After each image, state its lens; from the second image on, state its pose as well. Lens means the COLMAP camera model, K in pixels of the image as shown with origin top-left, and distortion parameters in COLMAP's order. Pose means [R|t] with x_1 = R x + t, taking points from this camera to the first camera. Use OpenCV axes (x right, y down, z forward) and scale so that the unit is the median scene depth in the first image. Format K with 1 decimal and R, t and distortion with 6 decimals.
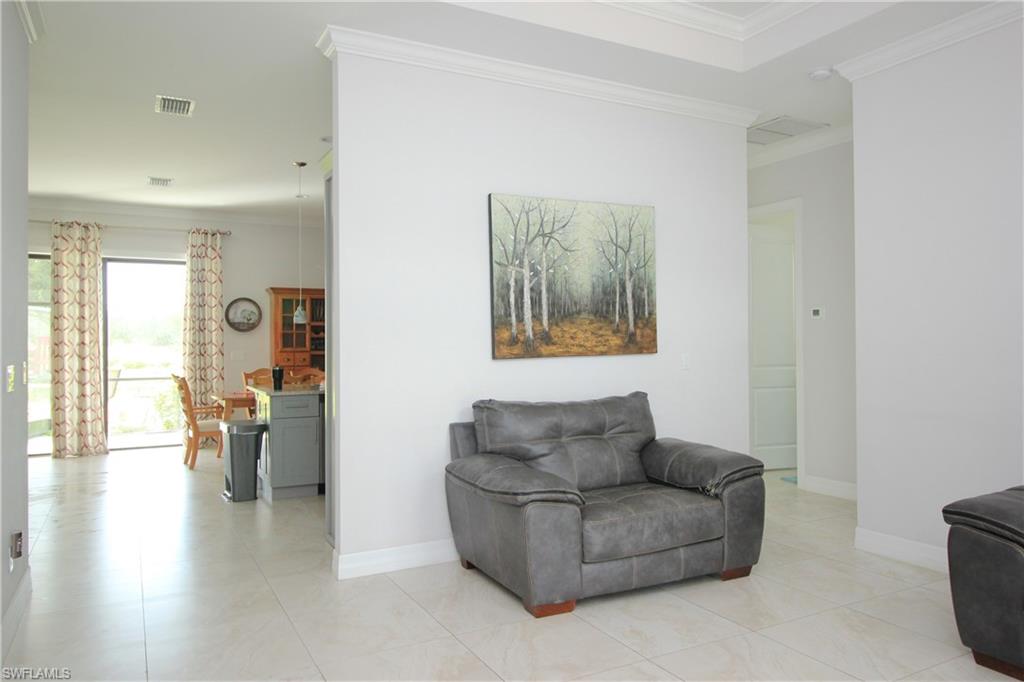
lens RADIAL K [[718.5, 0, 512.0], [0, 718.5, 341.0], [0, 0, 1]] dist [0.003343, 0.001159]
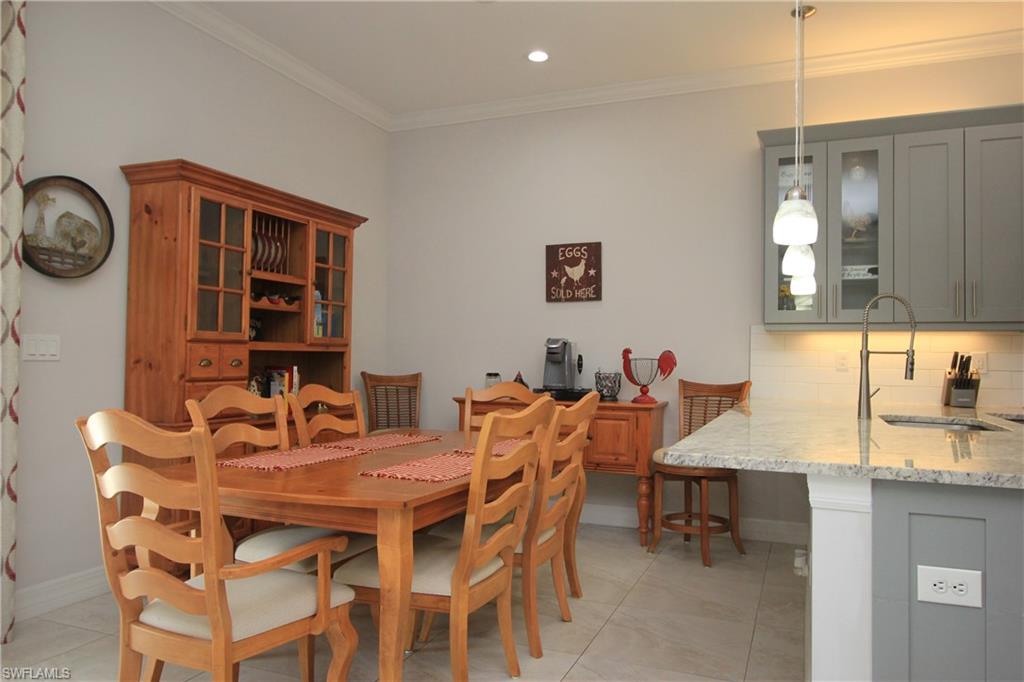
lens RADIAL K [[718.5, 0, 512.0], [0, 718.5, 341.0], [0, 0, 1]] dist [0.003343, 0.001159]
pose [[0.770830, 0.031722, 0.636250, -0.422776], [-0.018677, 0.999455, -0.027203, 0.021795], [-0.636767, 0.009085, 0.771003, 0.604988]]
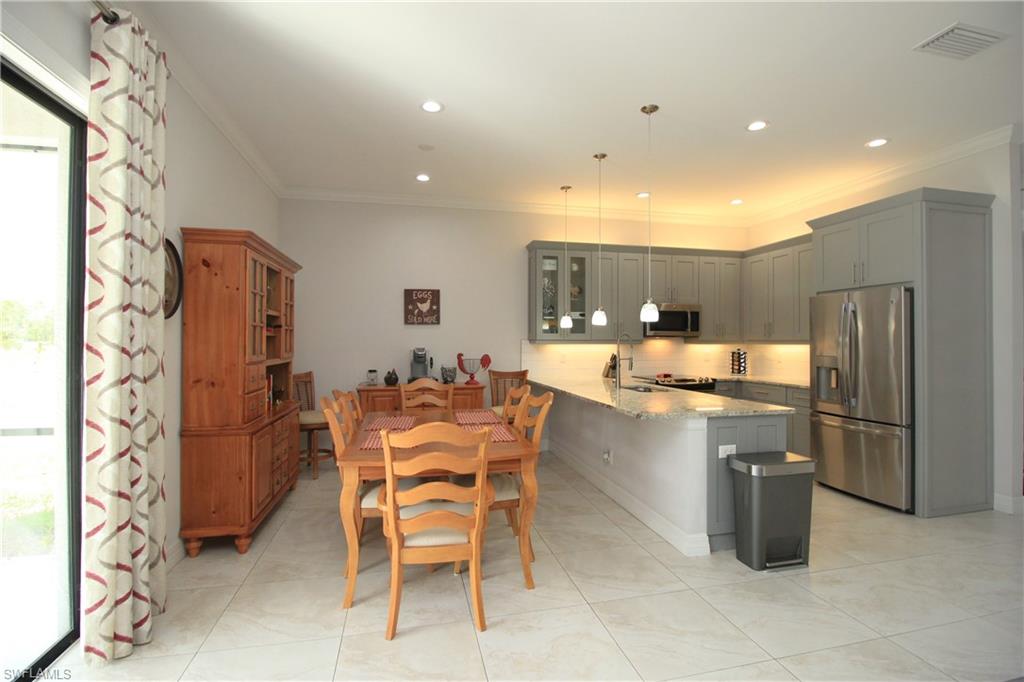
lens RADIAL K [[476.1, 0, 513.8], [0, 476.1, 338.4], [0, 0, 1]] dist [-0.000451, -0.012381]
pose [[0.258302, 0.012834, 0.965979, -0.582811], [-0.002818, 0.999918, -0.012531, 0.001202], [-0.966060, 0.000514, 0.258316, 0.727997]]
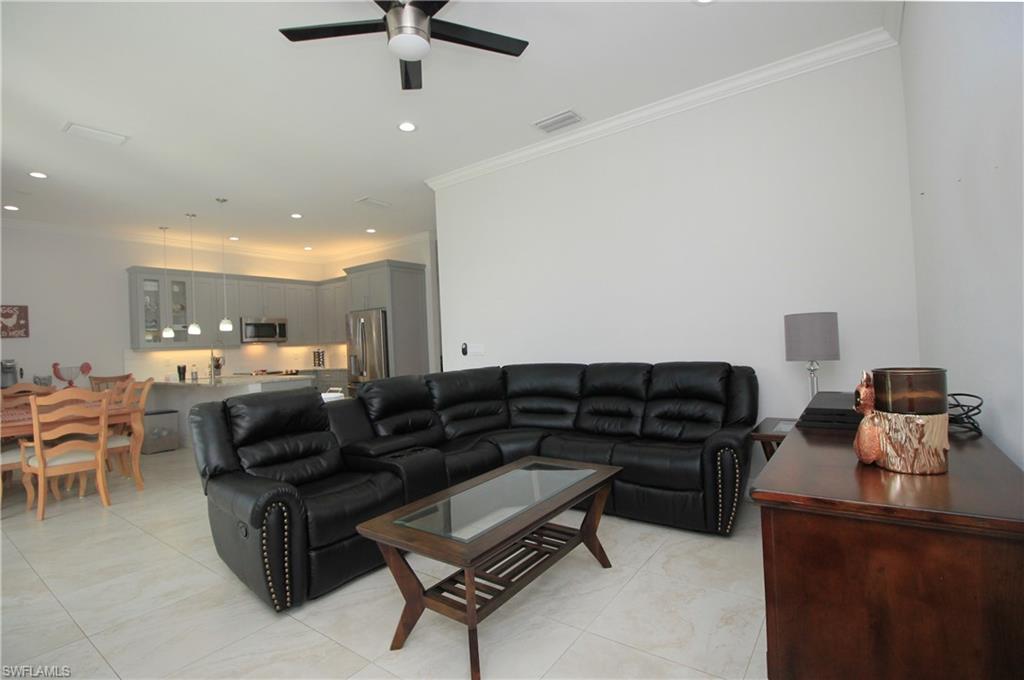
lens RADIAL K [[476.1, 0, 513.8], [0, 476.1, 337.4], [0, 0, 1]] dist [-0.000451, -0.012381]
pose [[-0.436381, 0.035363, 0.899067, -0.886516], [0.047265, 0.998749, -0.016343, 0.017458], [-0.898520, 0.035363, -0.437506, 0.659913]]
